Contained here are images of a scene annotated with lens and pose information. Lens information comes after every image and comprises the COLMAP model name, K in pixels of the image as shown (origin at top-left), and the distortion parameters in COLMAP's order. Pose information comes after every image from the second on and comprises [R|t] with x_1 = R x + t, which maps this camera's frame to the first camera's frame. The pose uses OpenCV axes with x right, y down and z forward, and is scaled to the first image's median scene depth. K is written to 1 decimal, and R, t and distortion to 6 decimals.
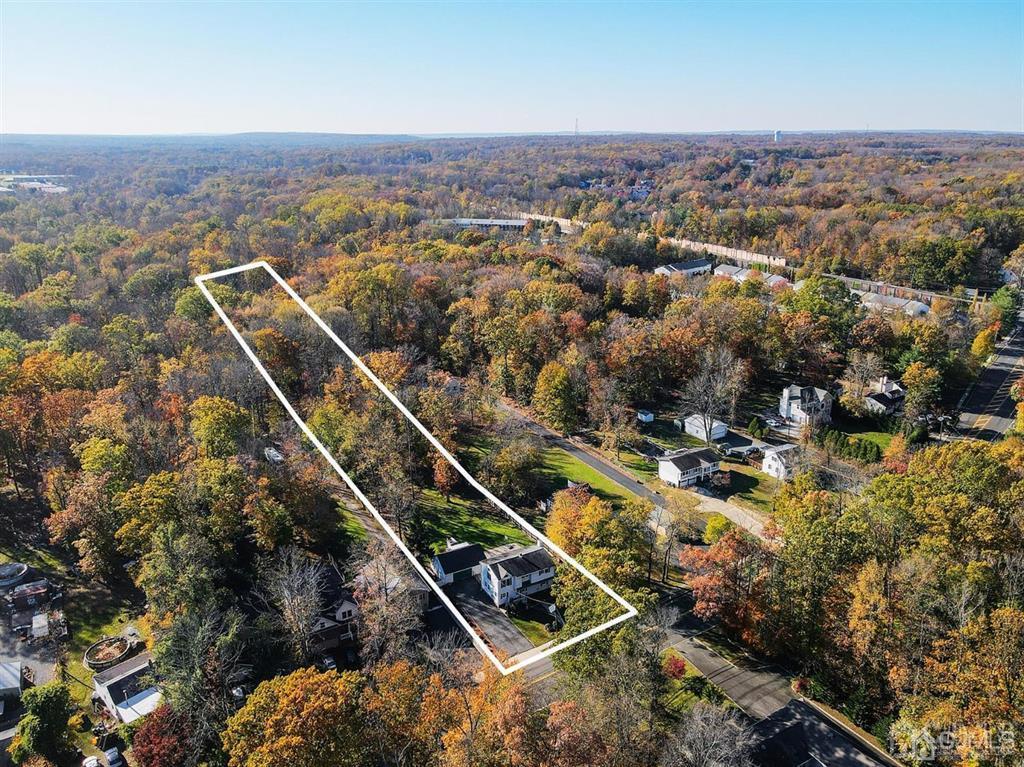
lens RADIAL K [[740.5, 0, 514.1], [0, 740.5, 373.5], [0, 0, 1]] dist [0.016349, 0.006577]
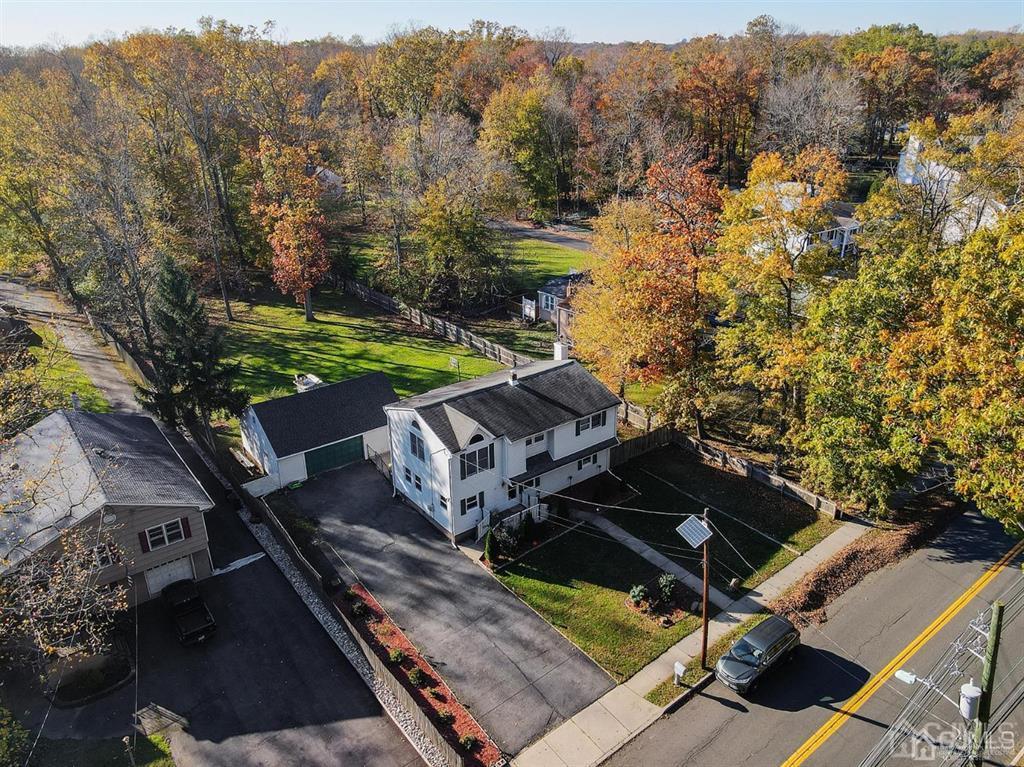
lens RADIAL K [[740.5, 0, 497.7], [0, 740.5, 362.9], [0, 0, 1]] dist [0.016349, 0.006577]
pose [[0.993689, -0.053813, 0.098420, -0.027720], [0.047184, 0.996535, 0.068491, 0.209188], [-0.101764, -0.063415, 0.992785, 0.662831]]
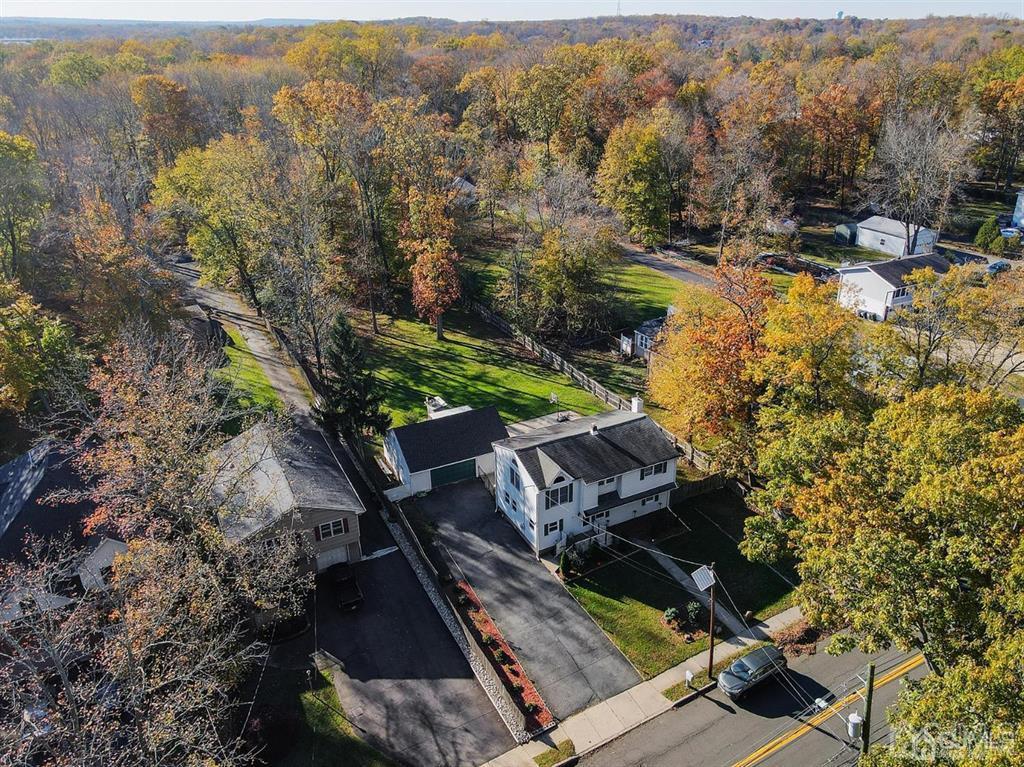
lens RADIAL K [[740.5, 0, 507.6], [0, 740.5, 338.9], [0, 0, 1]] dist [0.016349, 0.006577]
pose [[0.998551, 0.012321, -0.052390, -0.016967], [-0.008409, 0.997205, 0.074241, 0.160625], [0.053159, -0.073693, 0.995863, 0.578508]]
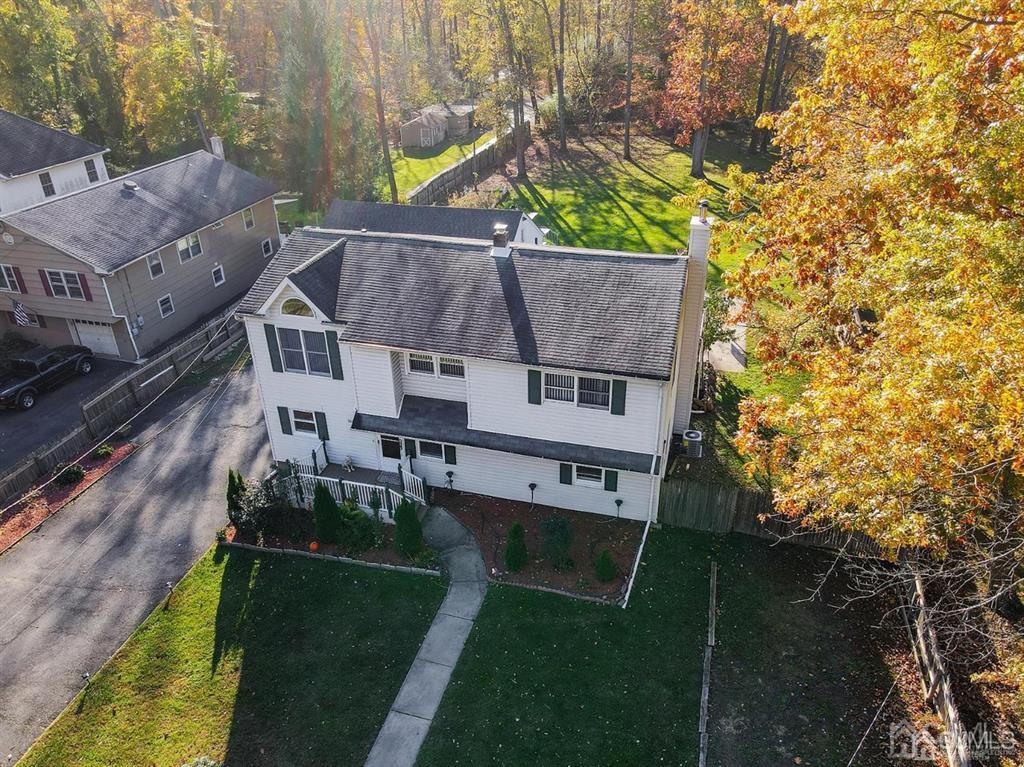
lens RADIAL K [[740.5, 0, 511.6], [0, 740.5, 383.3], [0, 0, 1]] dist [0.016349, 0.006577]
pose [[0.693444, 0.341030, -0.634692, 0.113337], [-0.204290, 0.937804, 0.280695, 0.221343], [0.690942, -0.064985, 0.719984, 0.860188]]
